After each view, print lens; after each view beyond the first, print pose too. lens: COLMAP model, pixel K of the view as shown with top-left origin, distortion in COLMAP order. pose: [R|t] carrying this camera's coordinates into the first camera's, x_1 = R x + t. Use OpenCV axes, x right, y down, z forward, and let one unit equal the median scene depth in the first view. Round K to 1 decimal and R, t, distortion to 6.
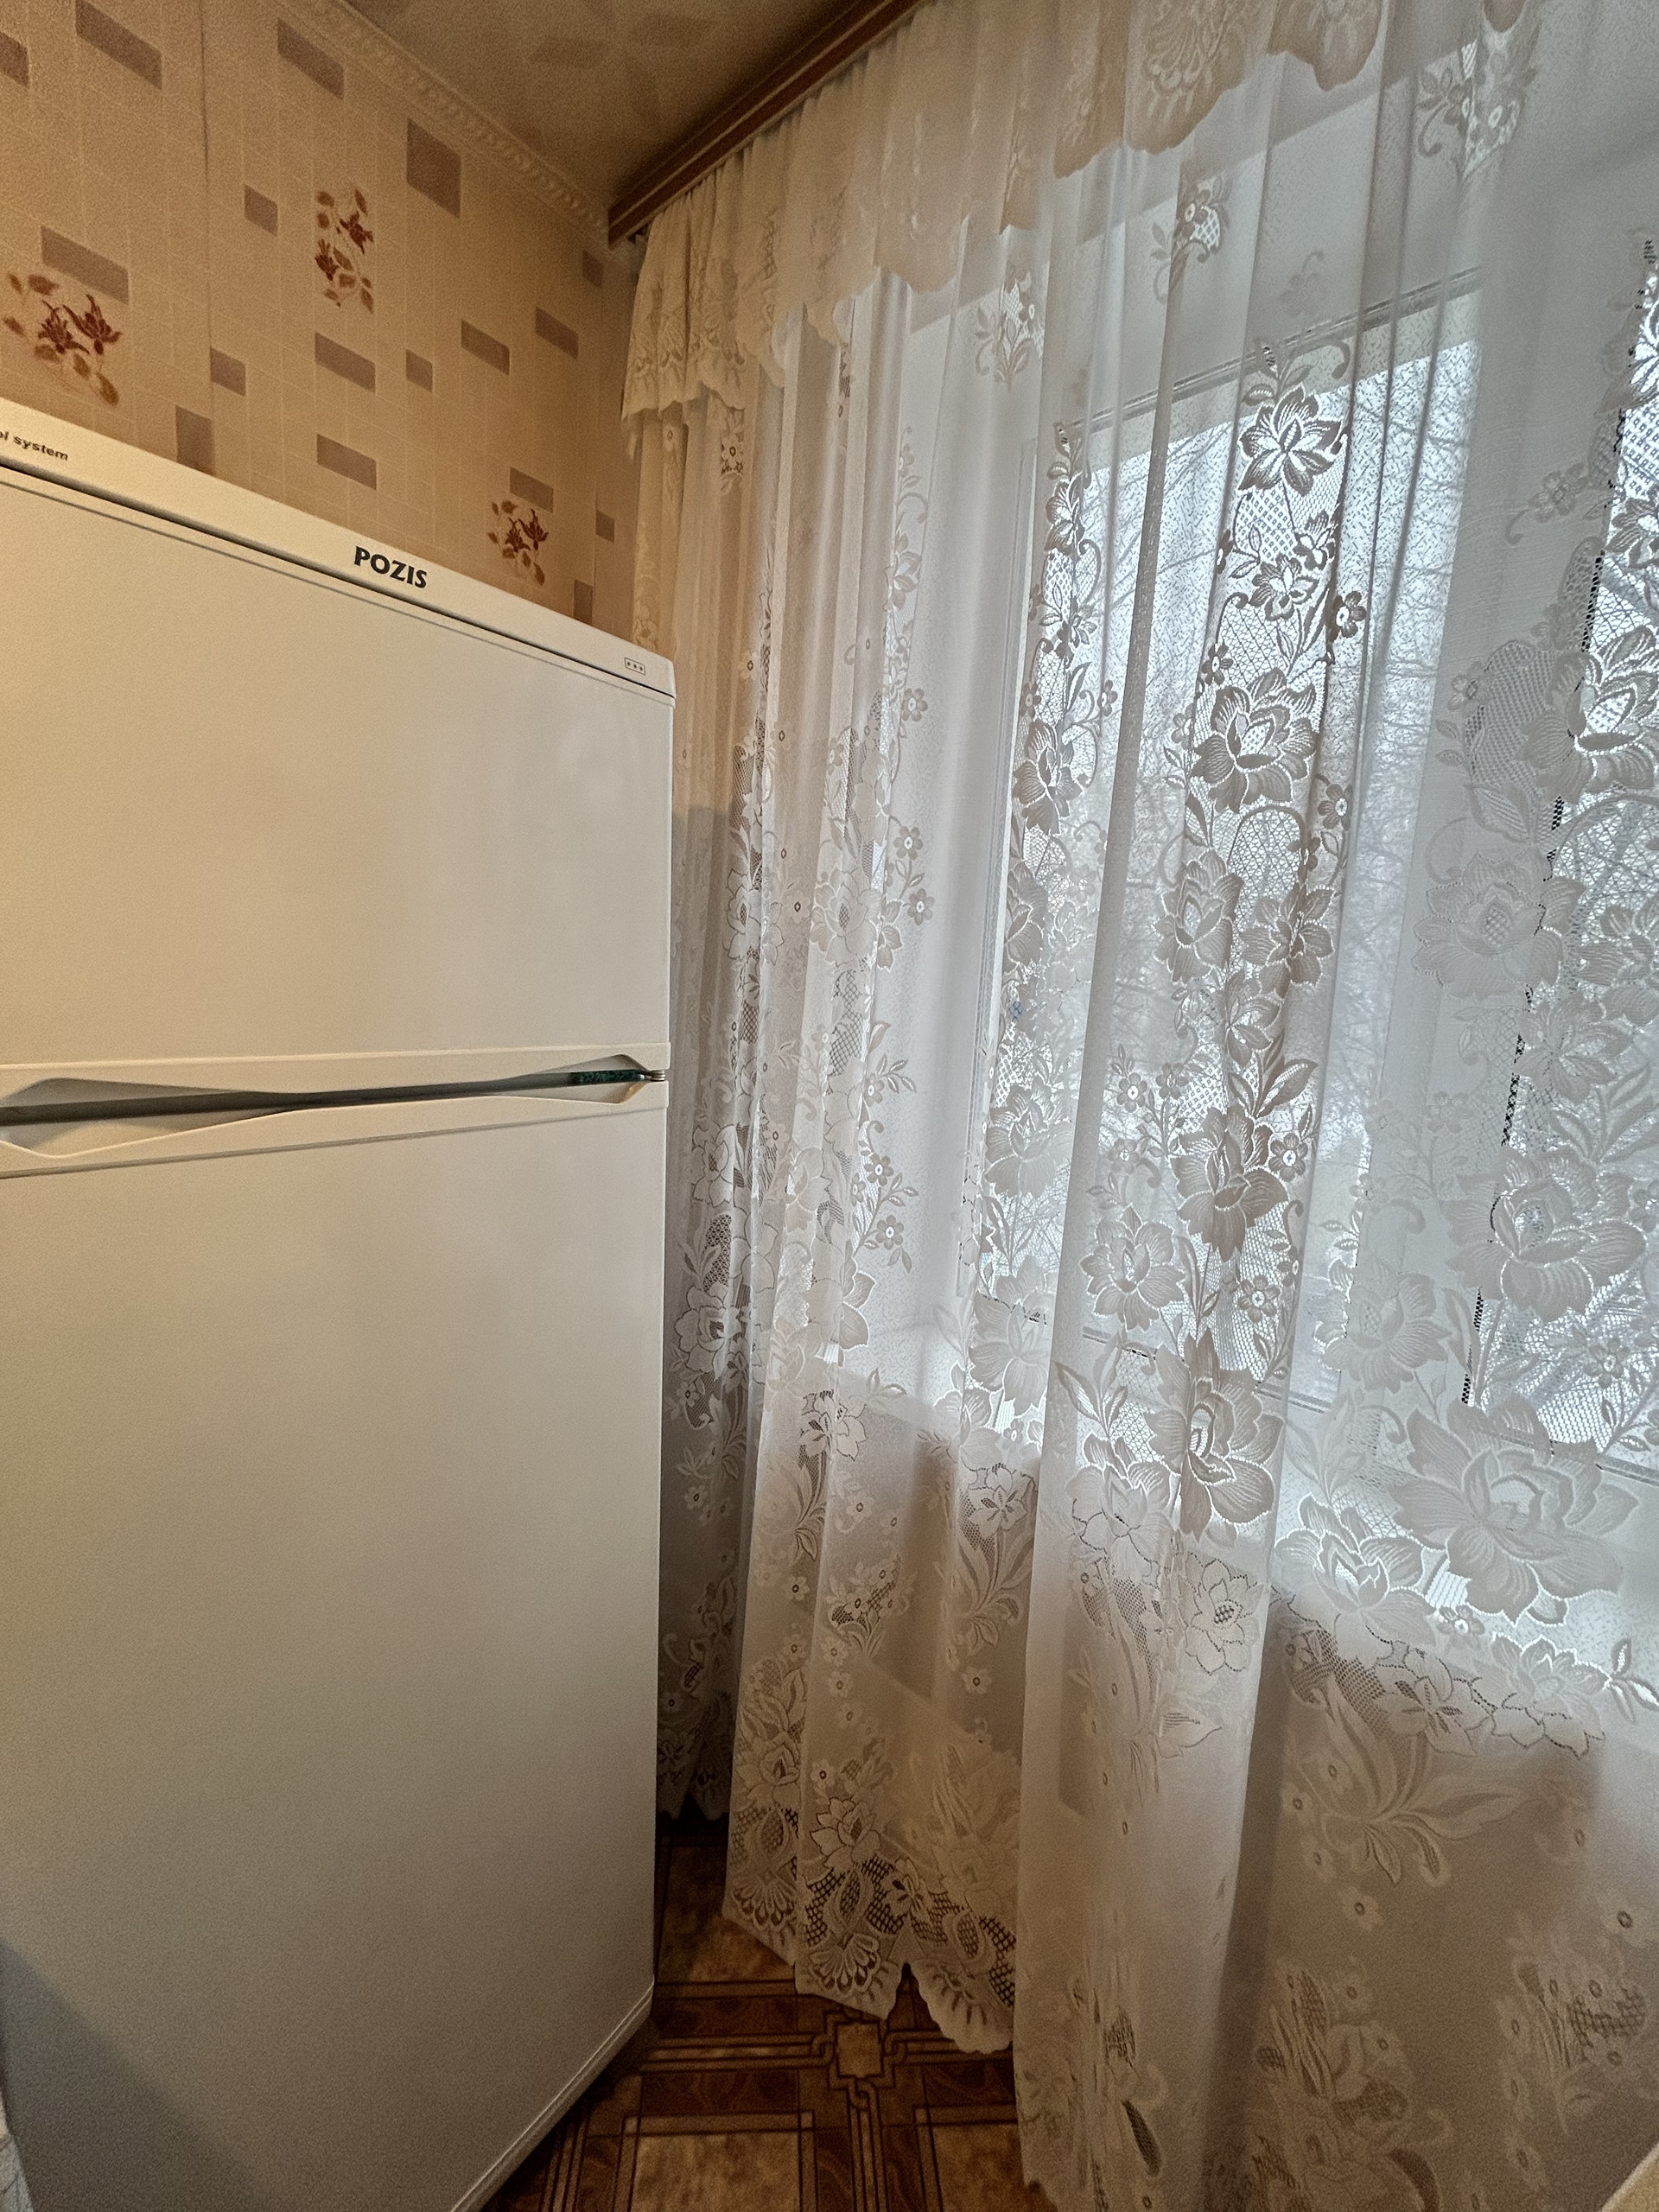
lens RADIAL K [[883.4, 0, 829.8], [0, 883.4, 1097.8], [0, 0, 1]] dist [-0.007266, 0.000959]
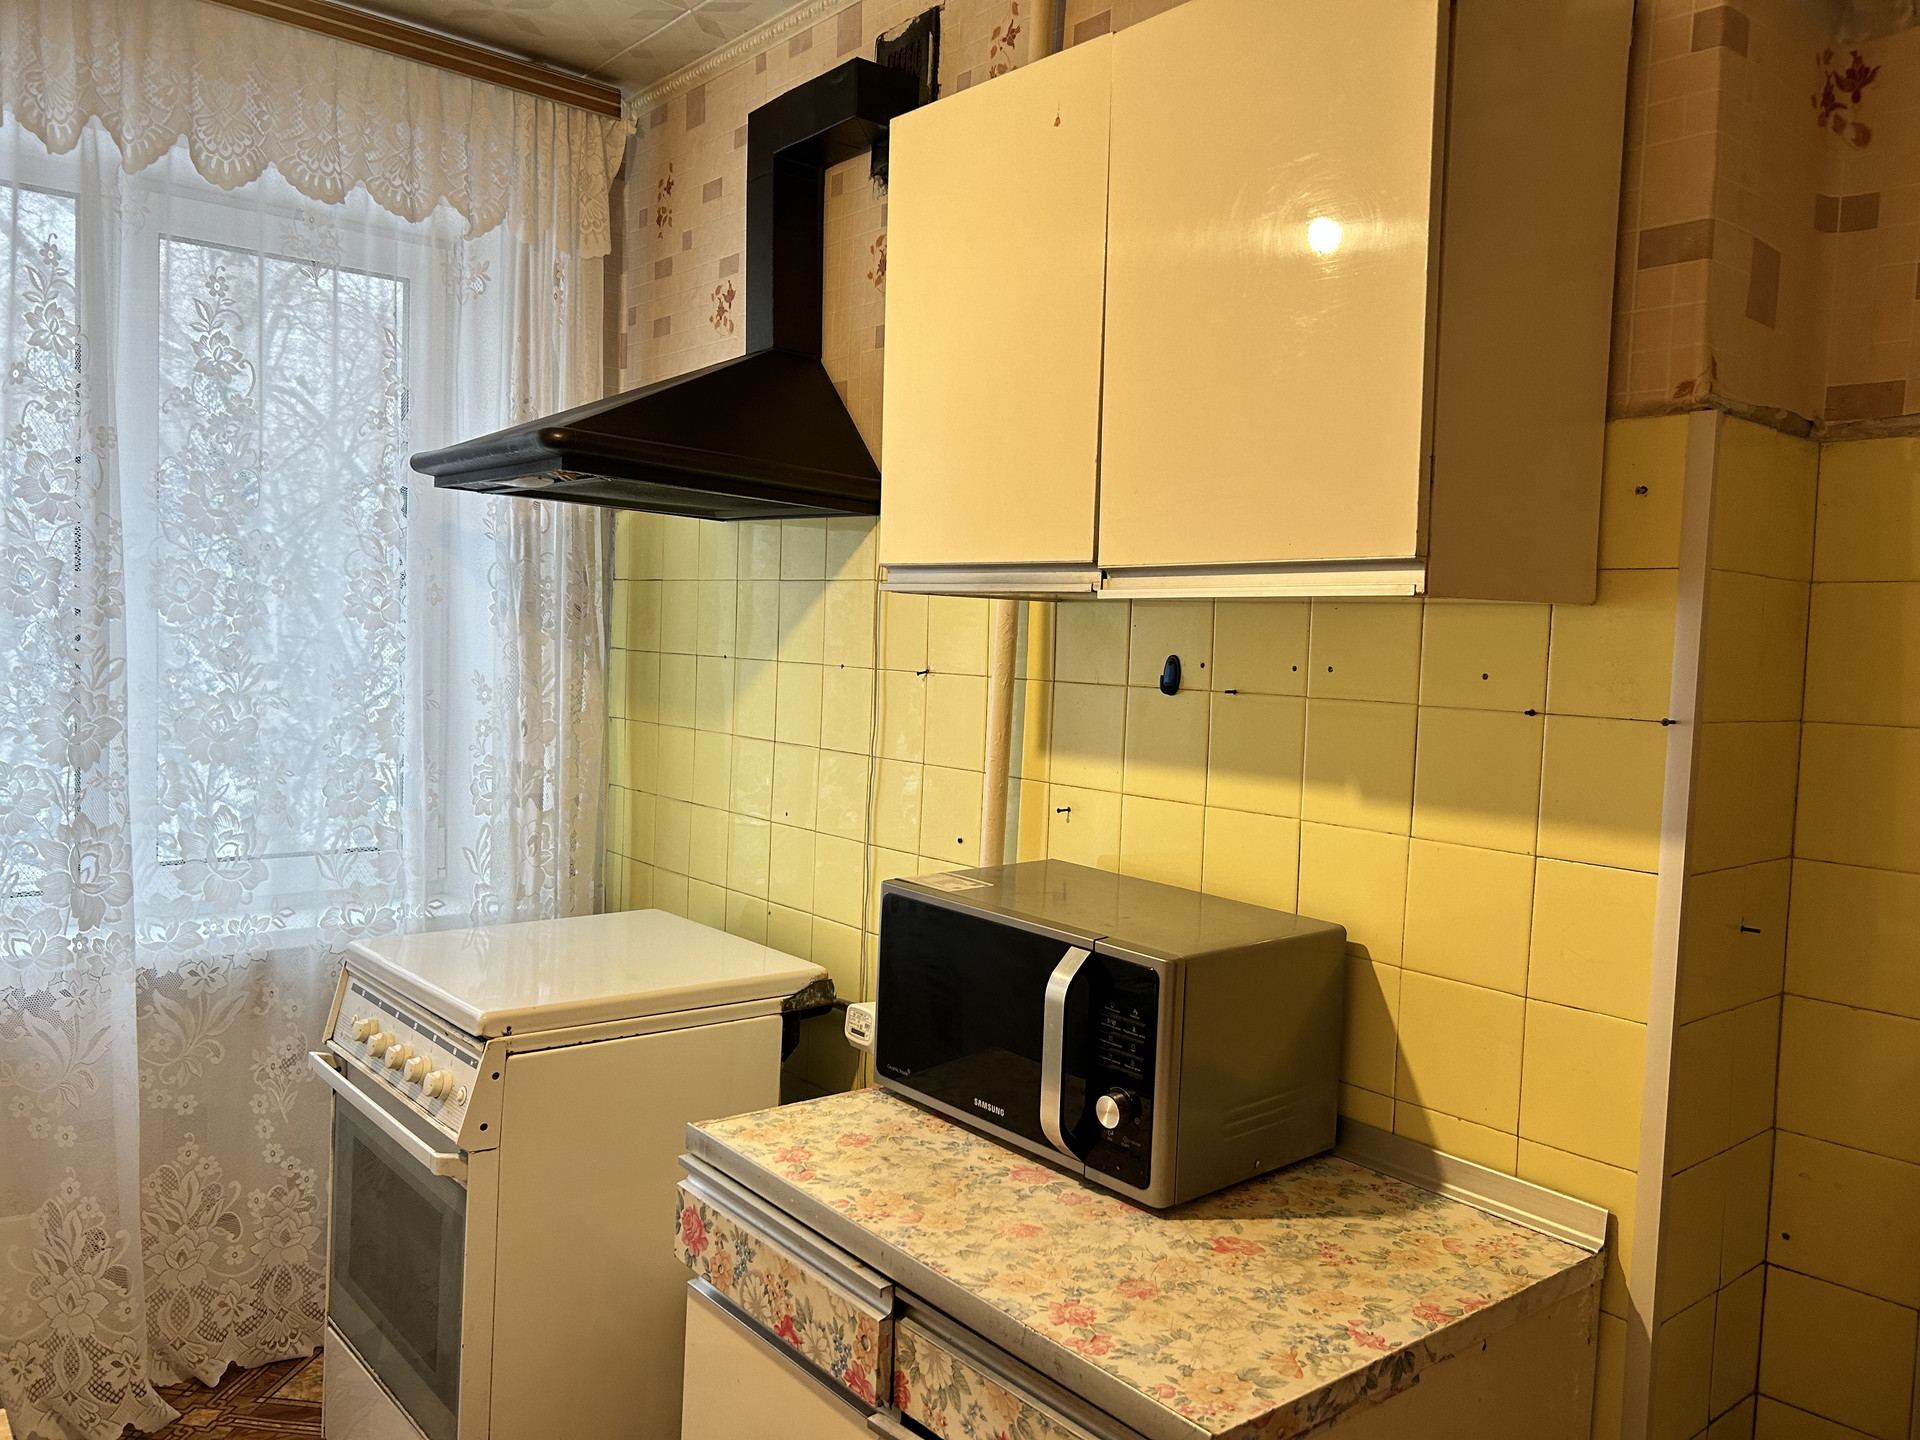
lens RADIAL K [[1437.9, 0, 959.4], [0, 1437.9, 720.5], [0, 0, 1]] dist [0.040576, -0.038065]
pose [[0.180238, -0.113102, 0.977099, -2.141392], [0.097225, 0.990551, 0.096725, -0.033315], [-0.978806, 0.077565, 0.189531, -1.337046]]
